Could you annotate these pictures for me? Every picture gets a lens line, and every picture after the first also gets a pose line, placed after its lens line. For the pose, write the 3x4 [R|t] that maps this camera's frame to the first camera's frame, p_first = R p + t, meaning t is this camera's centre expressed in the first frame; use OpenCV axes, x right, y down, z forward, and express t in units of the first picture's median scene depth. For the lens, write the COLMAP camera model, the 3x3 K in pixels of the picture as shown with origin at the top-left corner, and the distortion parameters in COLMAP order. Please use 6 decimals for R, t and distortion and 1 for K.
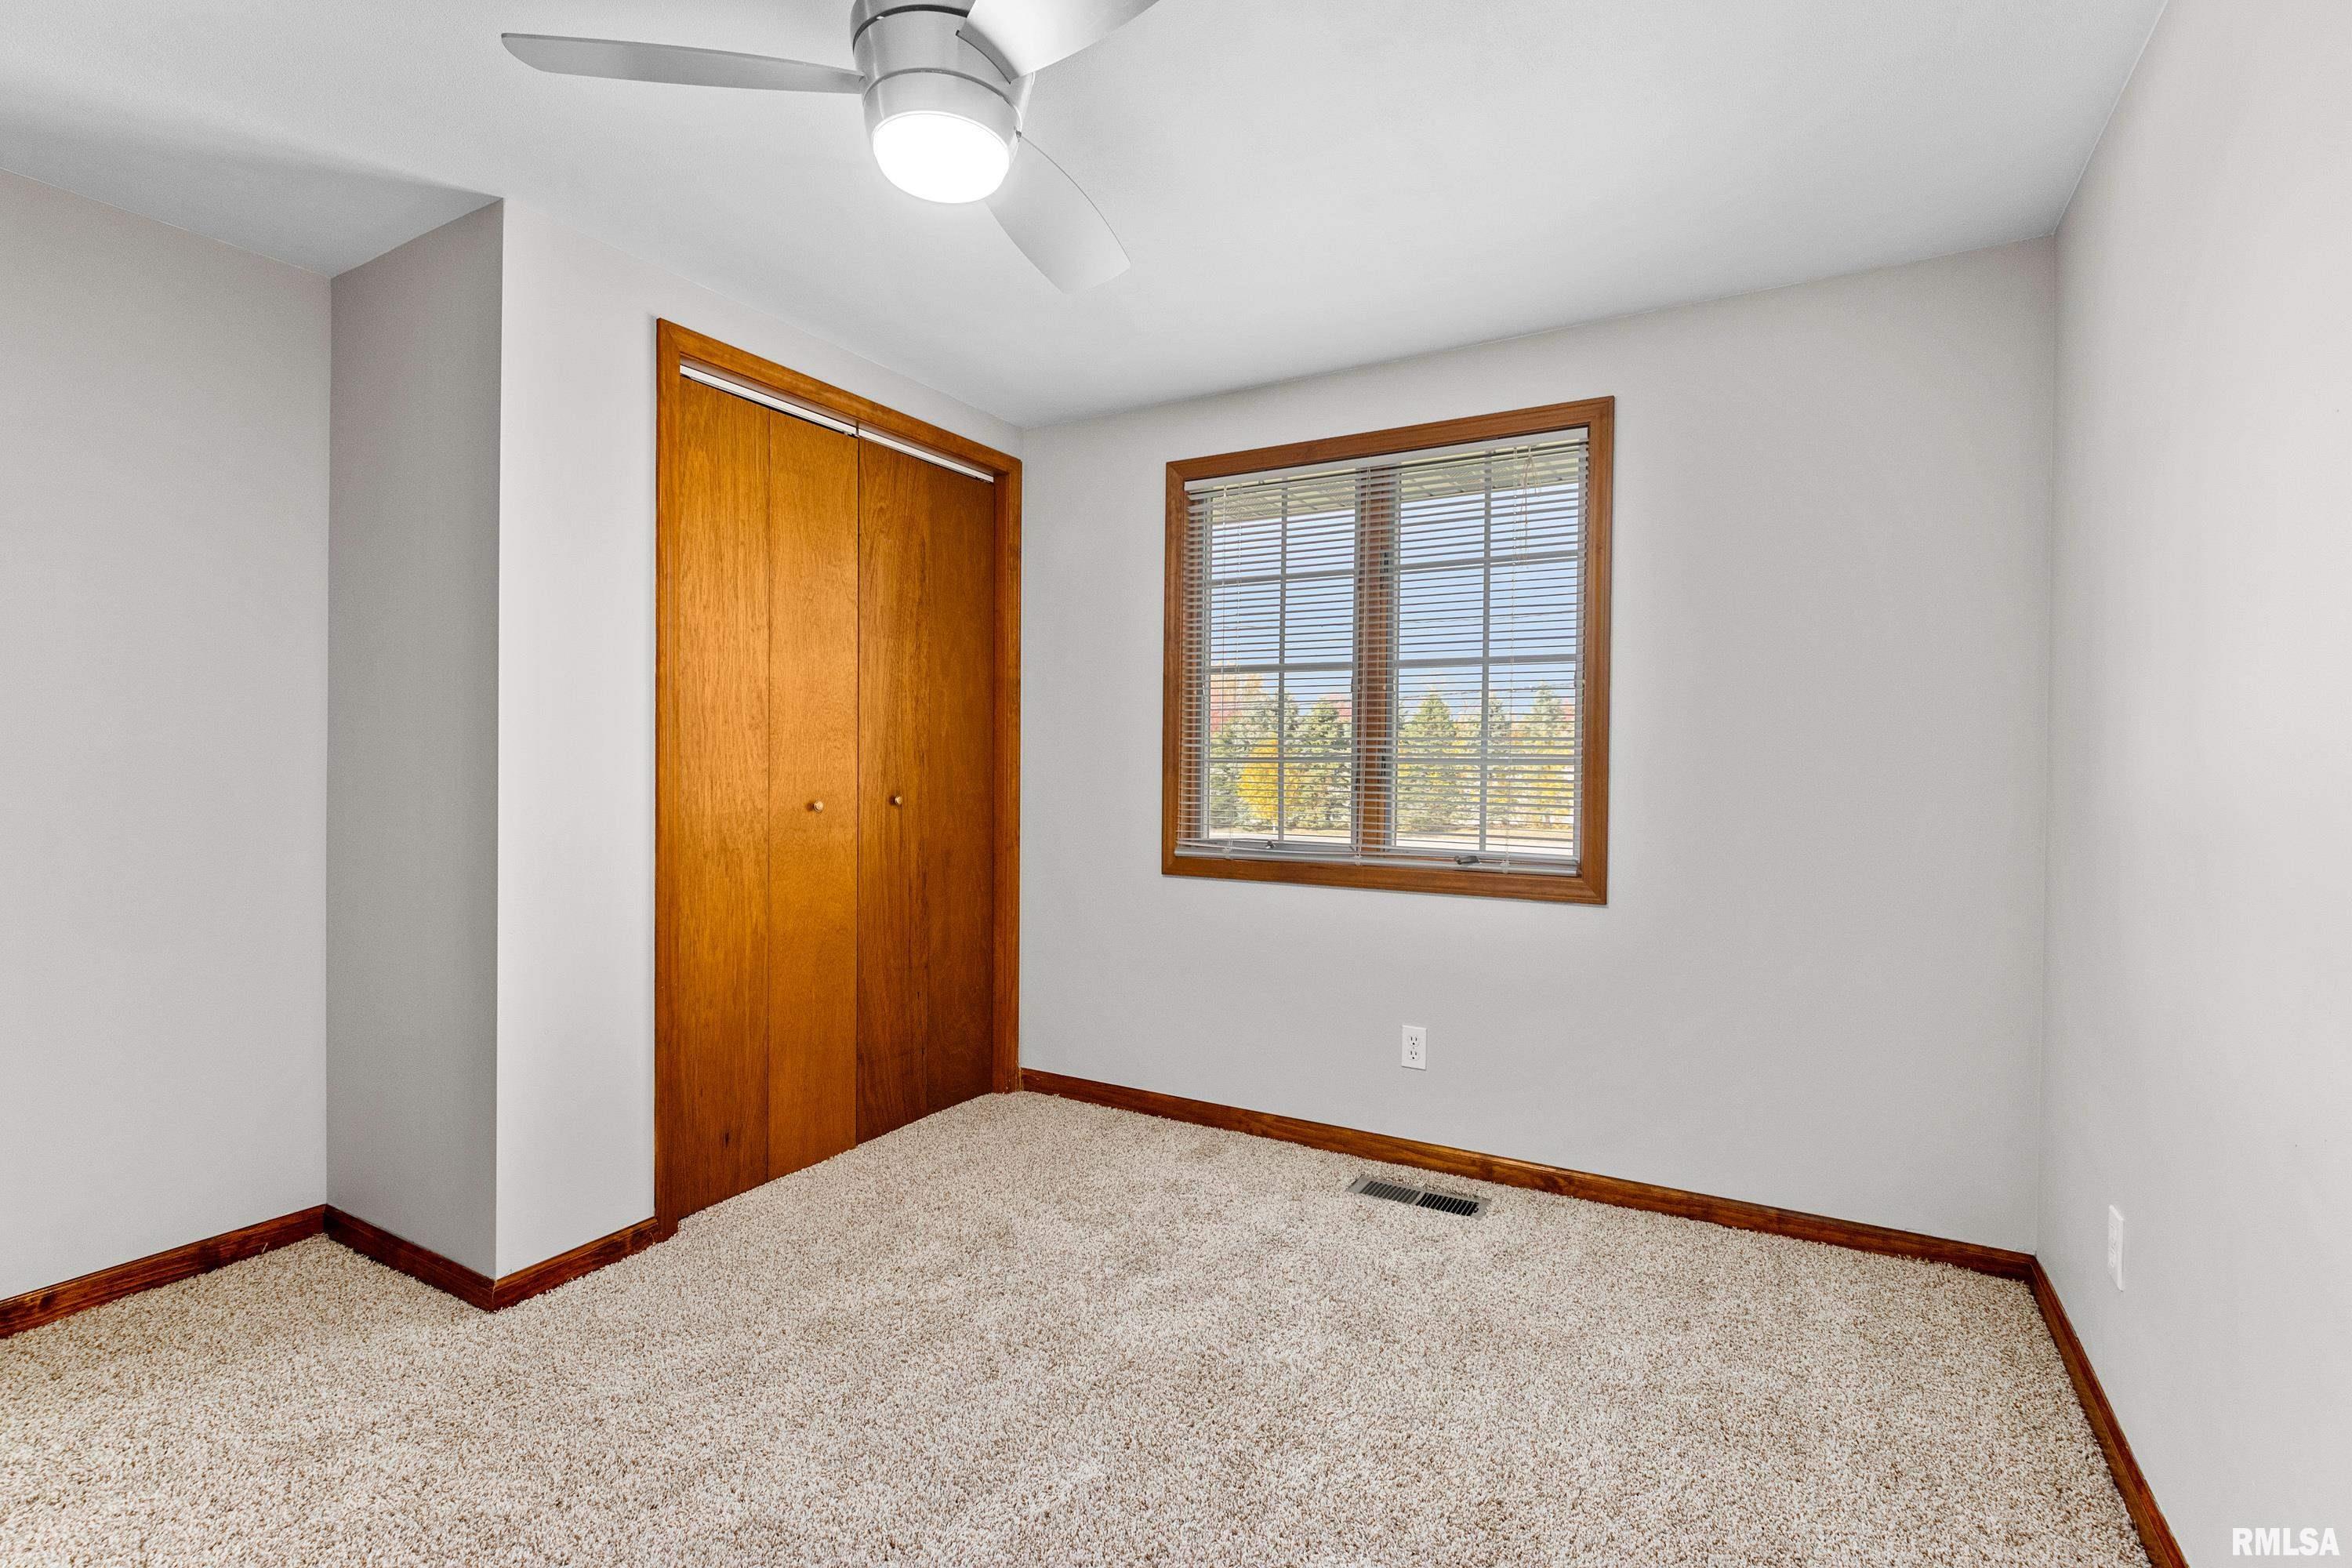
lens RADIAL K [[1108.2, 0, 1154.8], [0, 1108.2, 778.9], [0, 0, 1]] dist [0.002136, -0.000900]
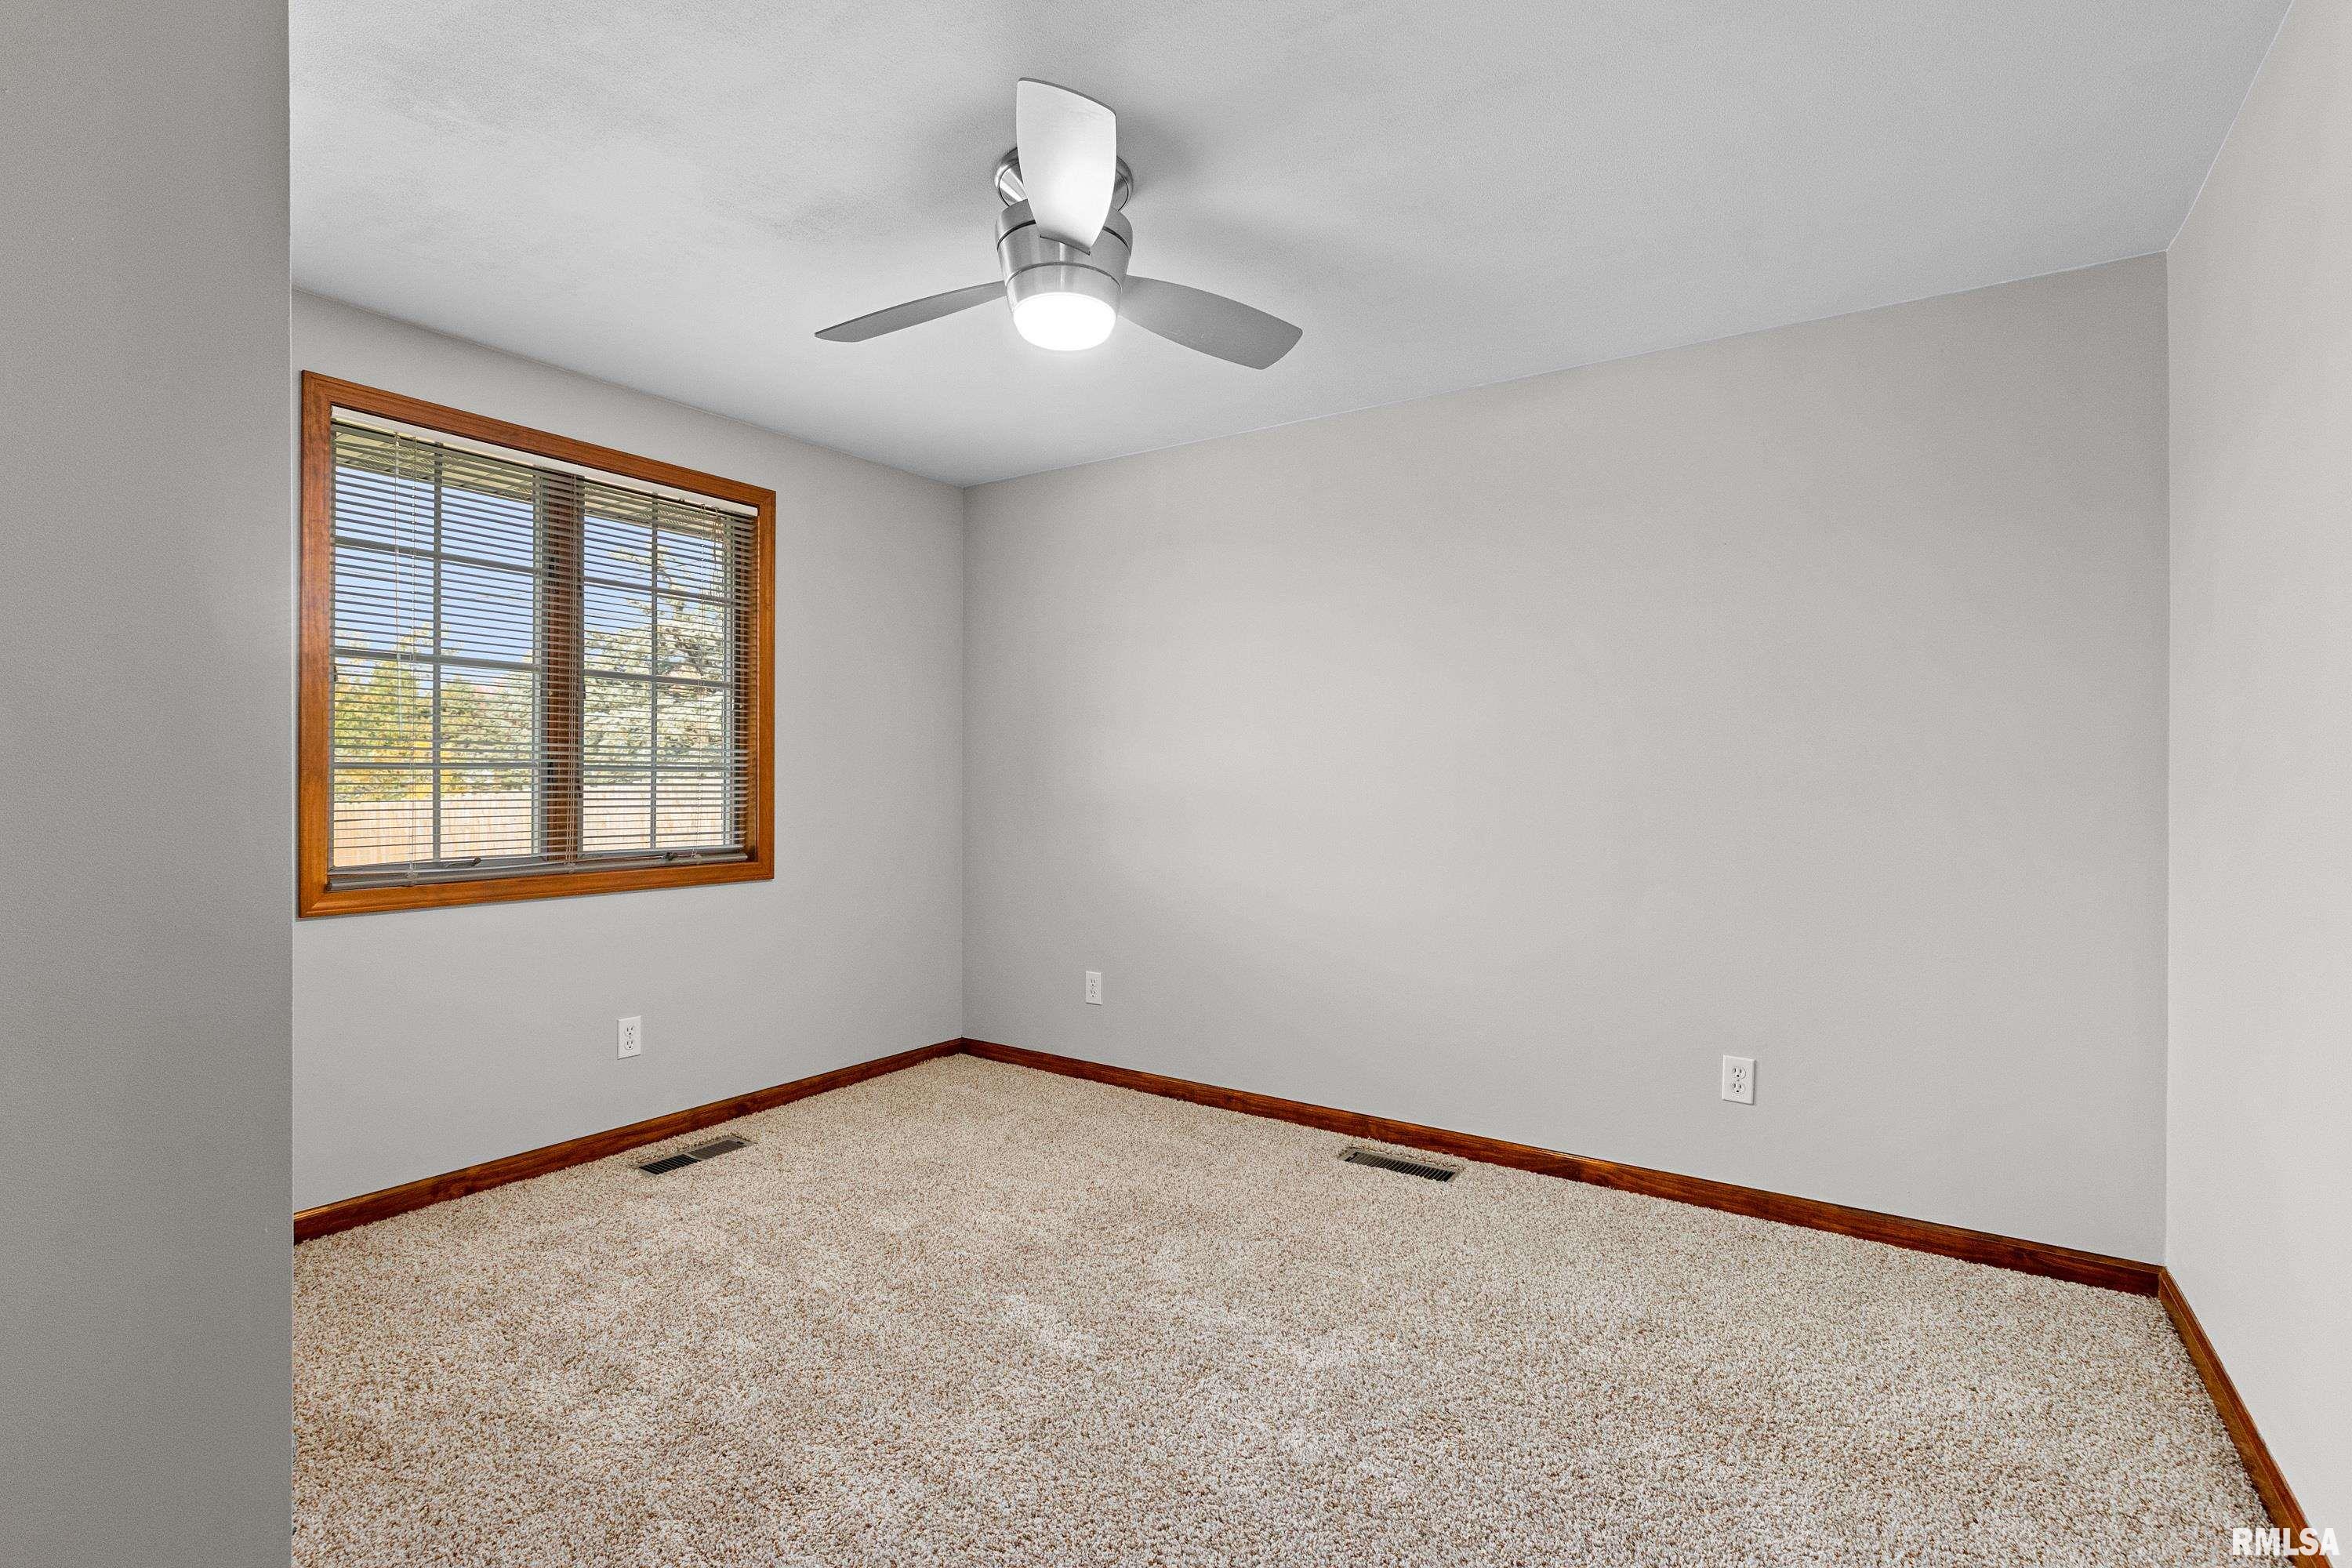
lens RADIAL K [[1098.4, 0, 1157.2], [0, 1098.4, 777.0], [0, 0, 1]] dist [0.001654, -0.003041]
pose [[0.077431, -0.007633, 0.996968, -0.779227], [0.008336, 0.999941, 0.007009, -0.010542], [-0.996963, 0.007768, 0.077490, 0.412713]]
